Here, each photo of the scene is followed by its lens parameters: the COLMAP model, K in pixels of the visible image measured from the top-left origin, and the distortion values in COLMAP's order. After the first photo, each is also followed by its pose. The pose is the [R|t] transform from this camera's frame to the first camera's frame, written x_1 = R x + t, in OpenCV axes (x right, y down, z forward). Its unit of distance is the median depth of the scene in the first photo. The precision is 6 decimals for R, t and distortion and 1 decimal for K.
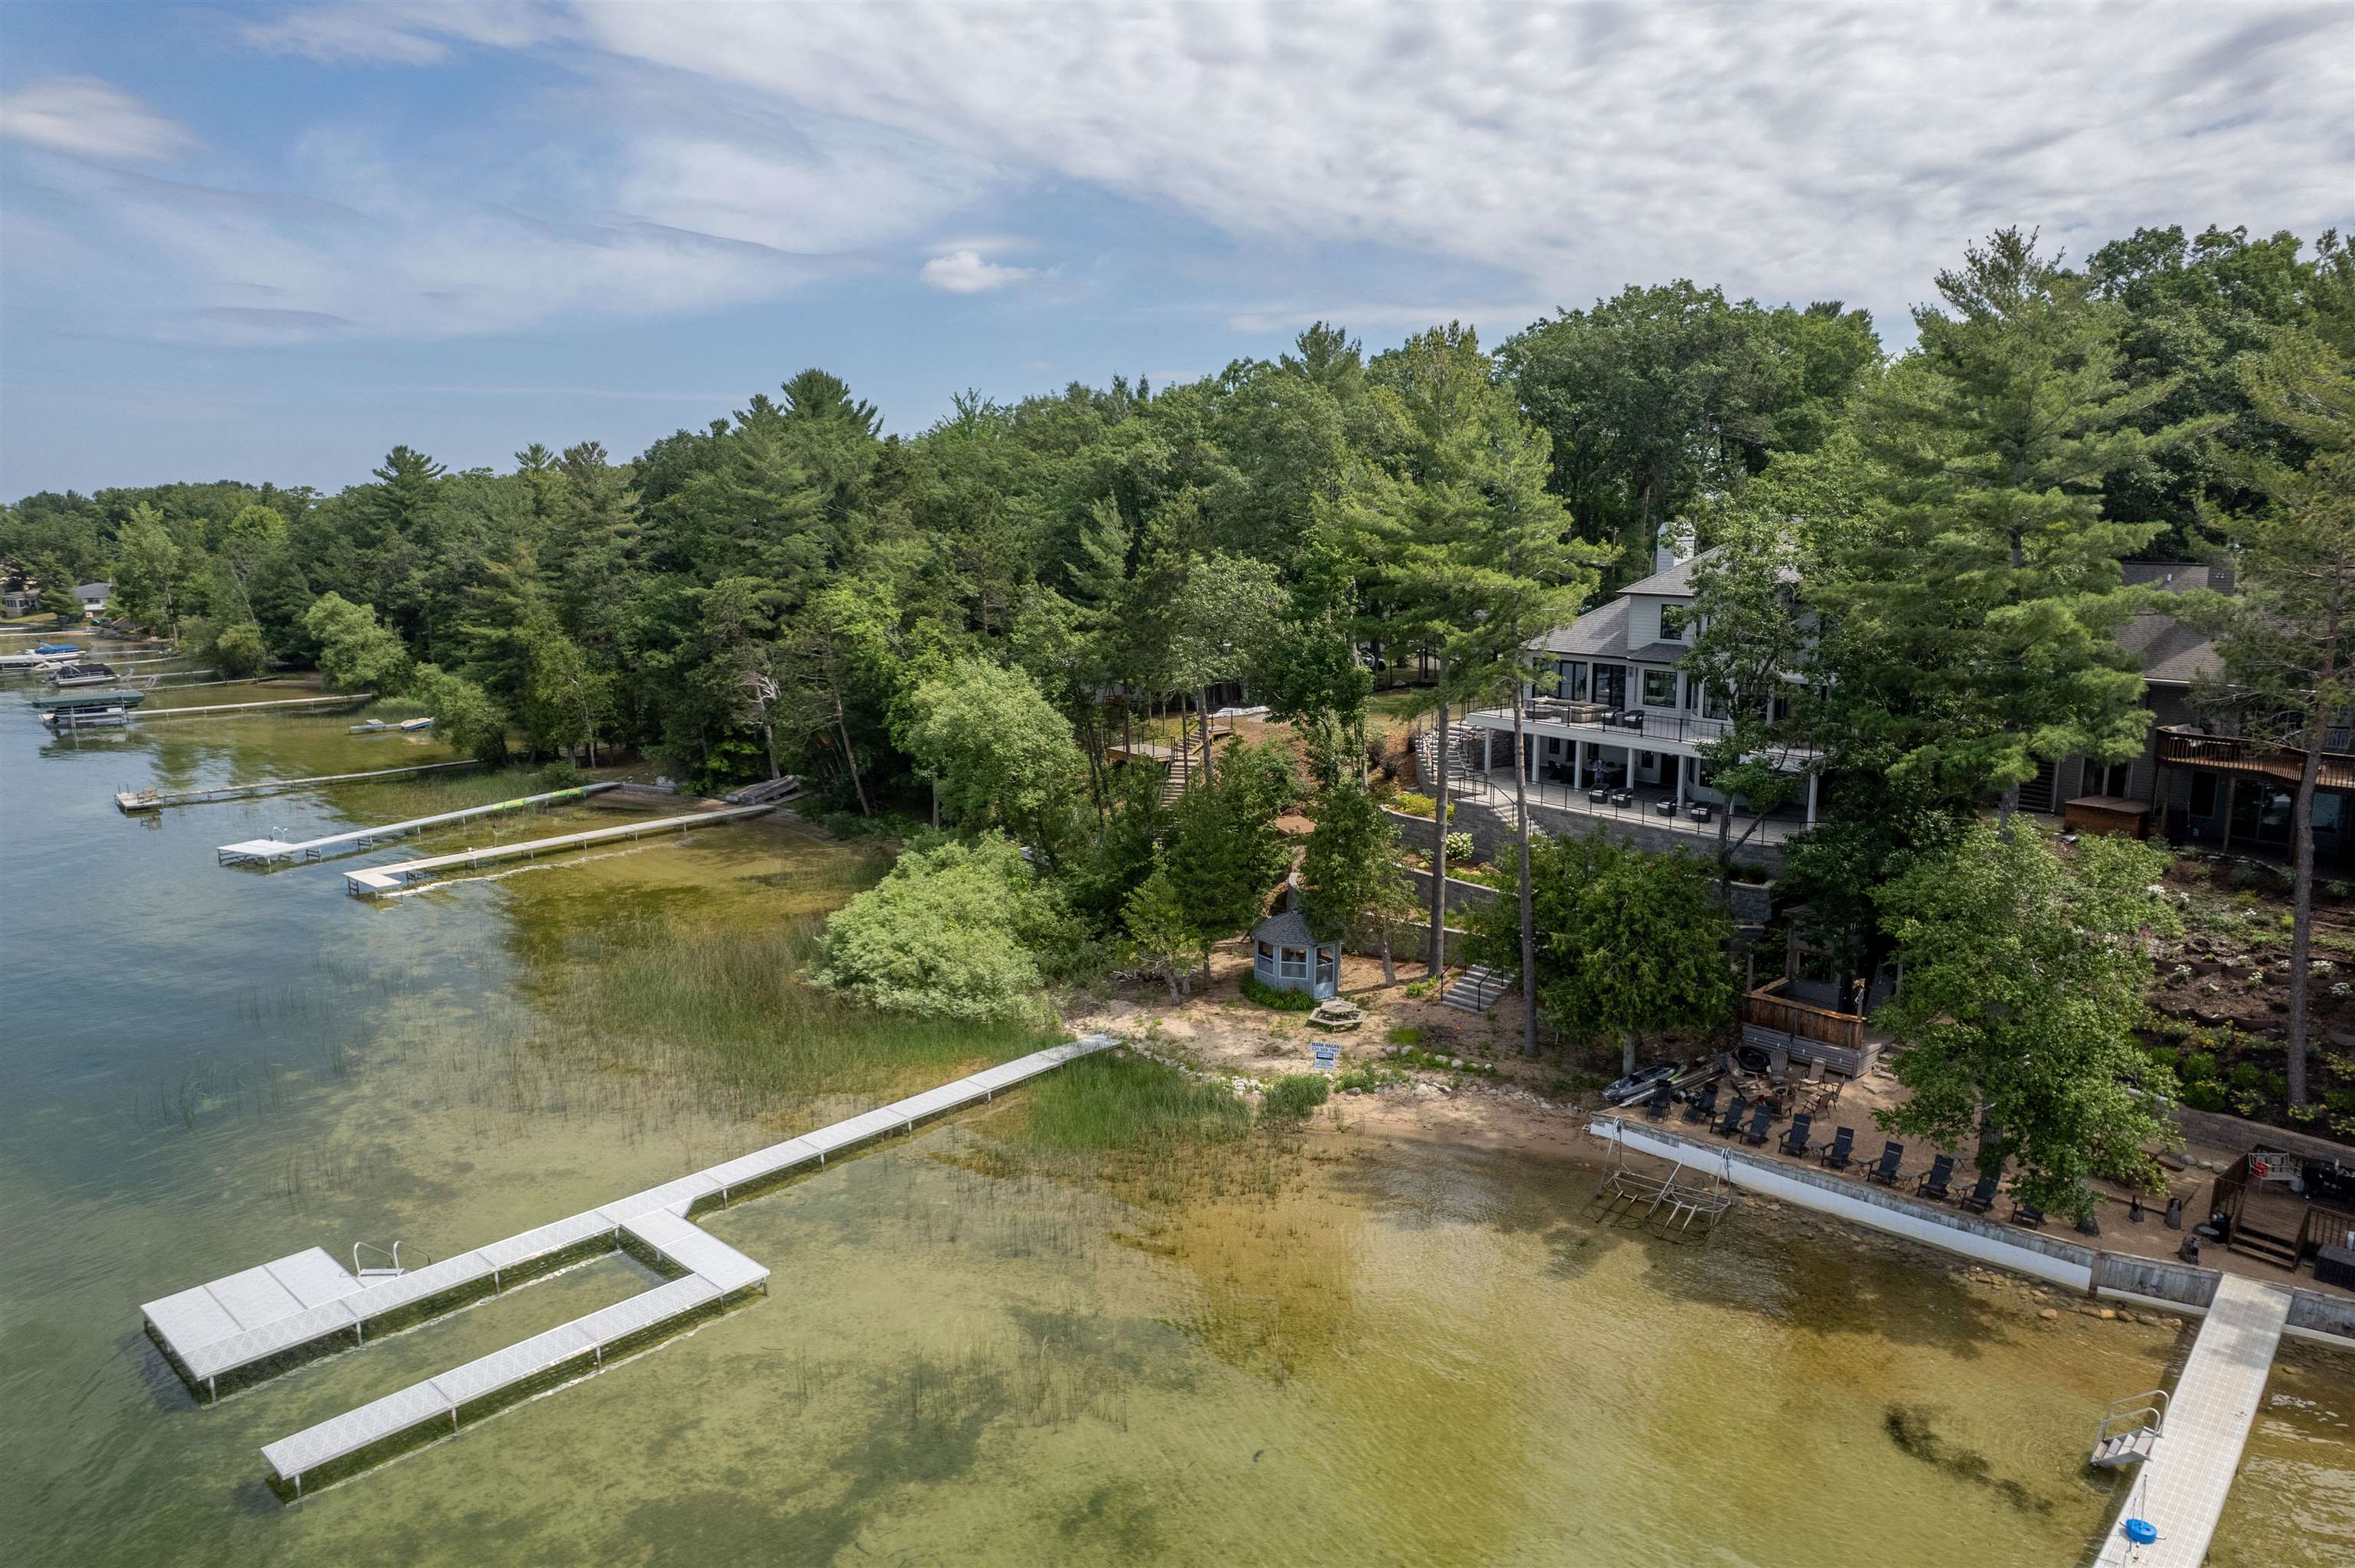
lens RADIAL K [[1493.1, 0, 1218.9], [0, 1493.1, 784.1], [0, 0, 1]] dist [-0.043148, -0.000185]
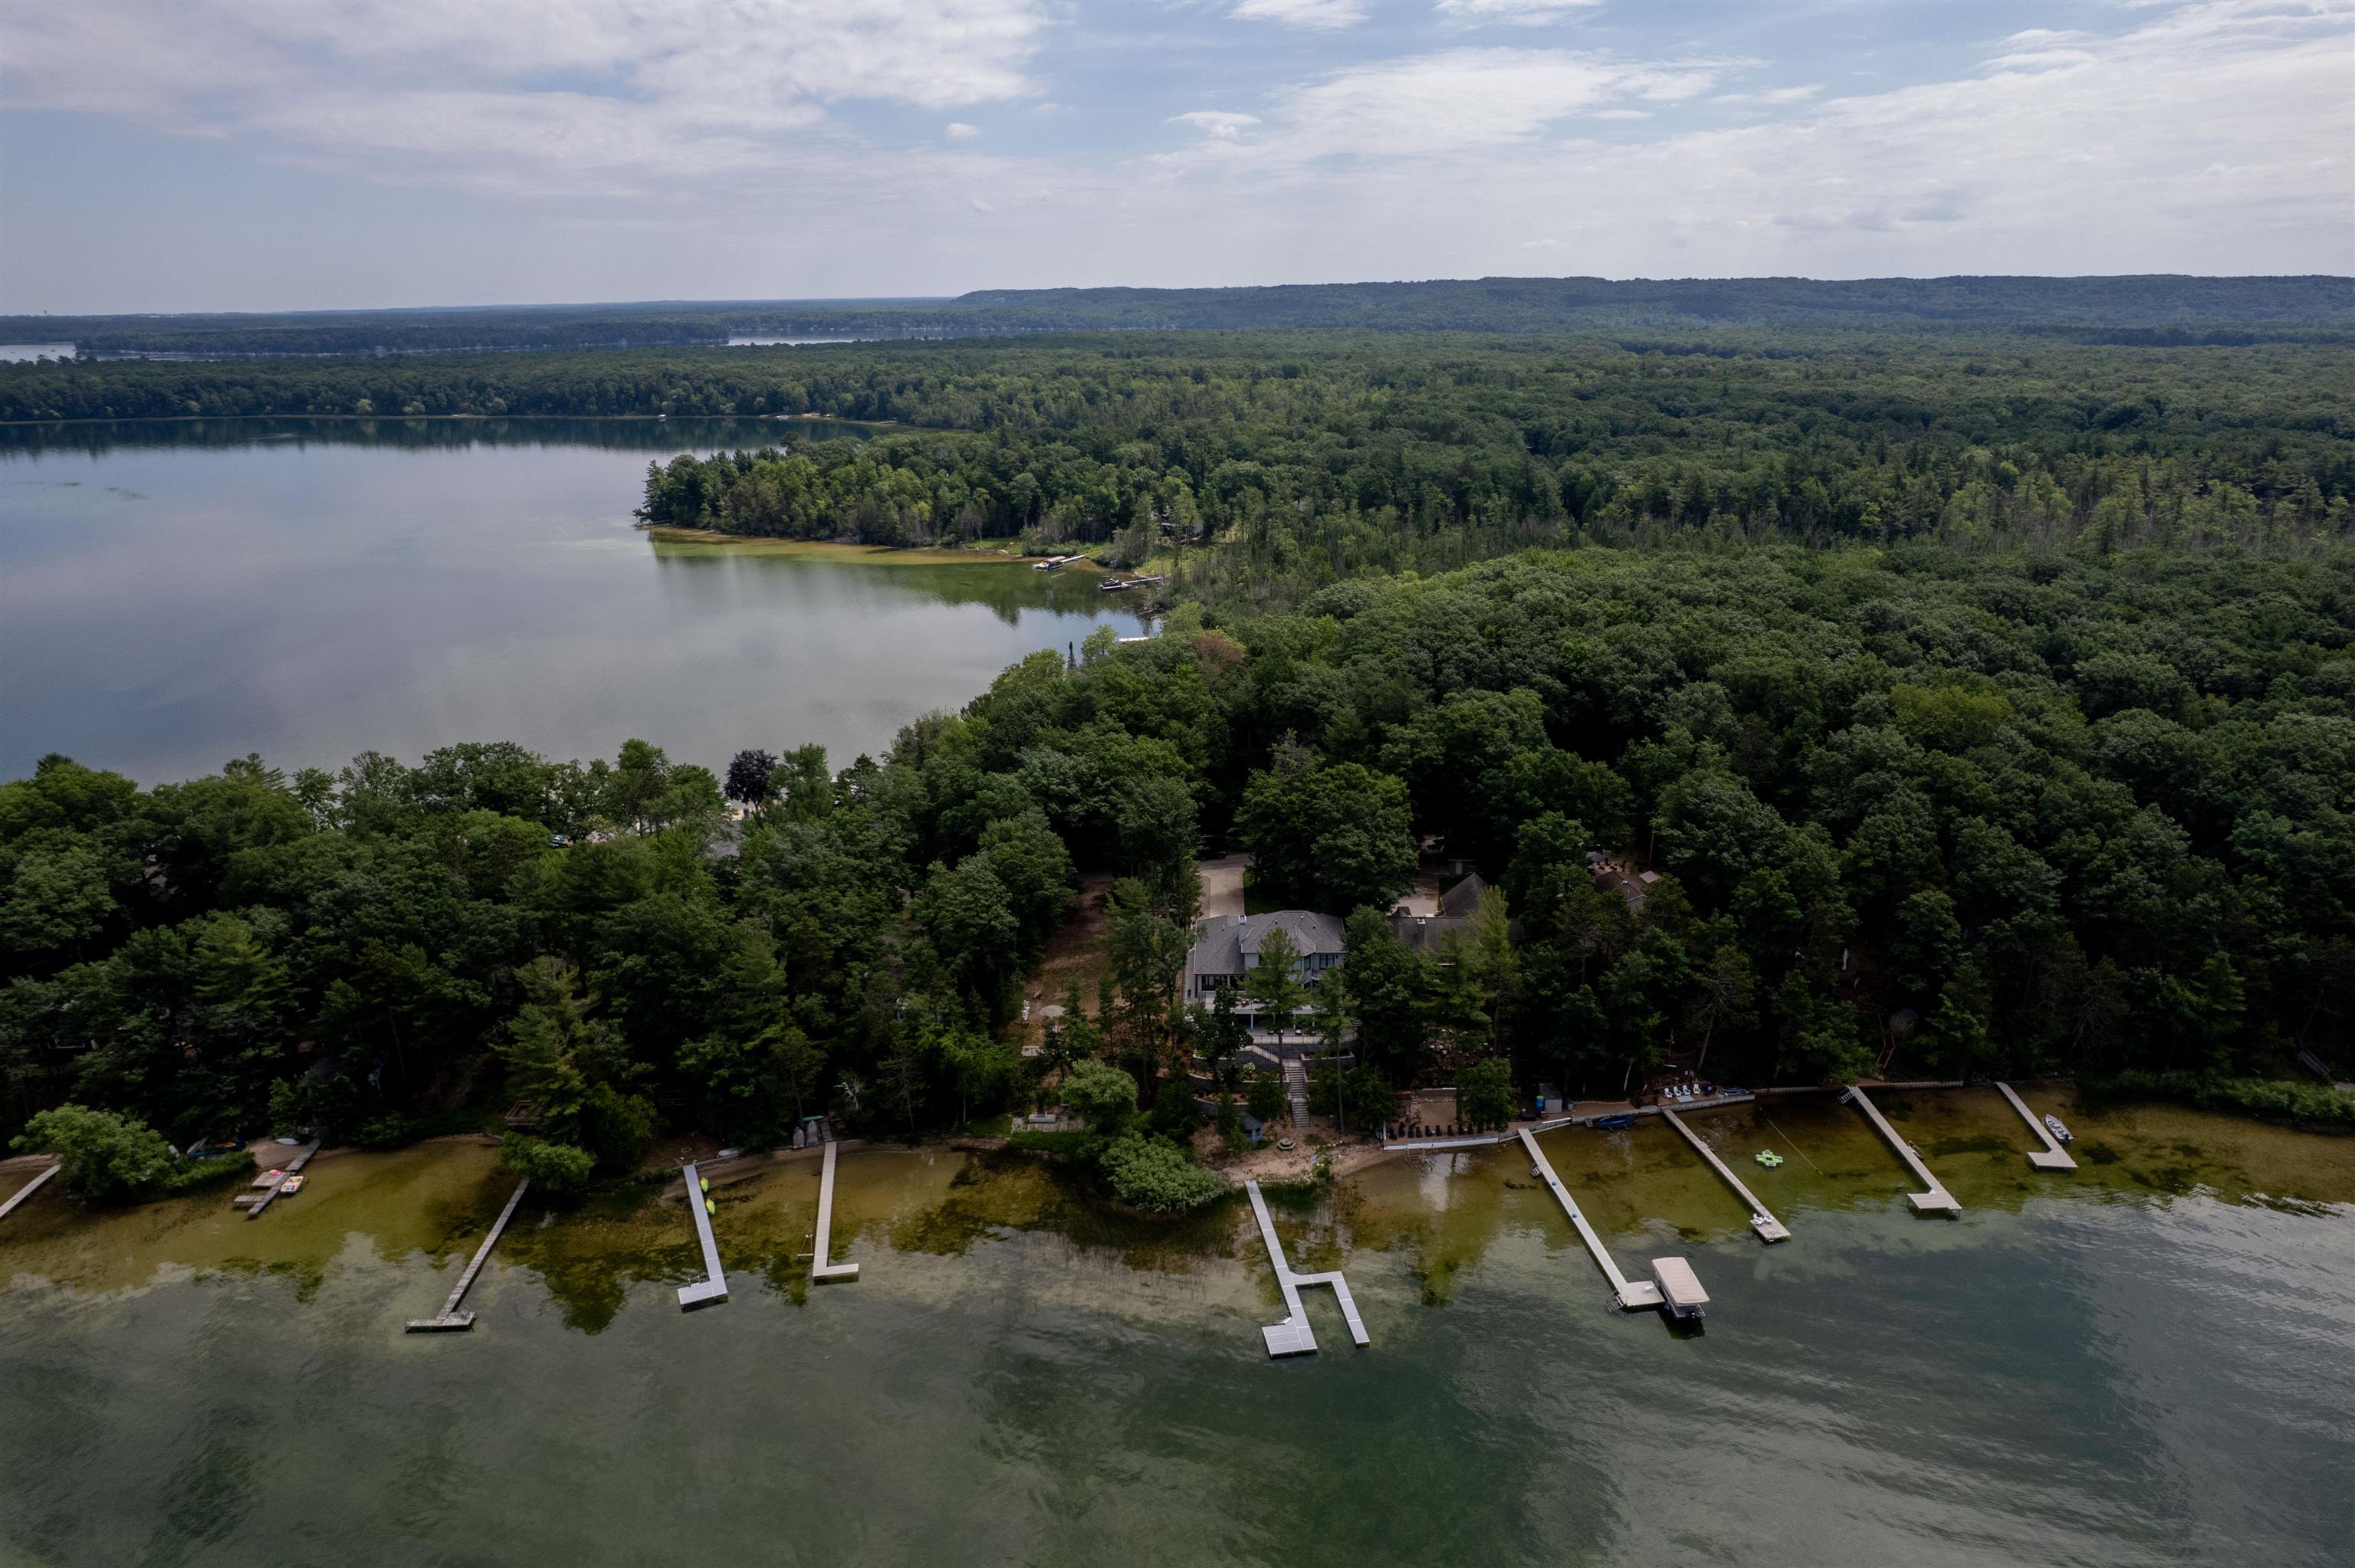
lens RADIAL K [[1493.1, 0, 1218.9], [0, 1493.1, 784.1], [0, 0, 1]] dist [-0.043148, -0.000185]
pose [[0.613549, -0.240014, 0.752297, -2.101292], [0.134006, 0.970518, 0.200345, -1.179675], [-0.778203, -0.022109, 0.627623, -0.812088]]
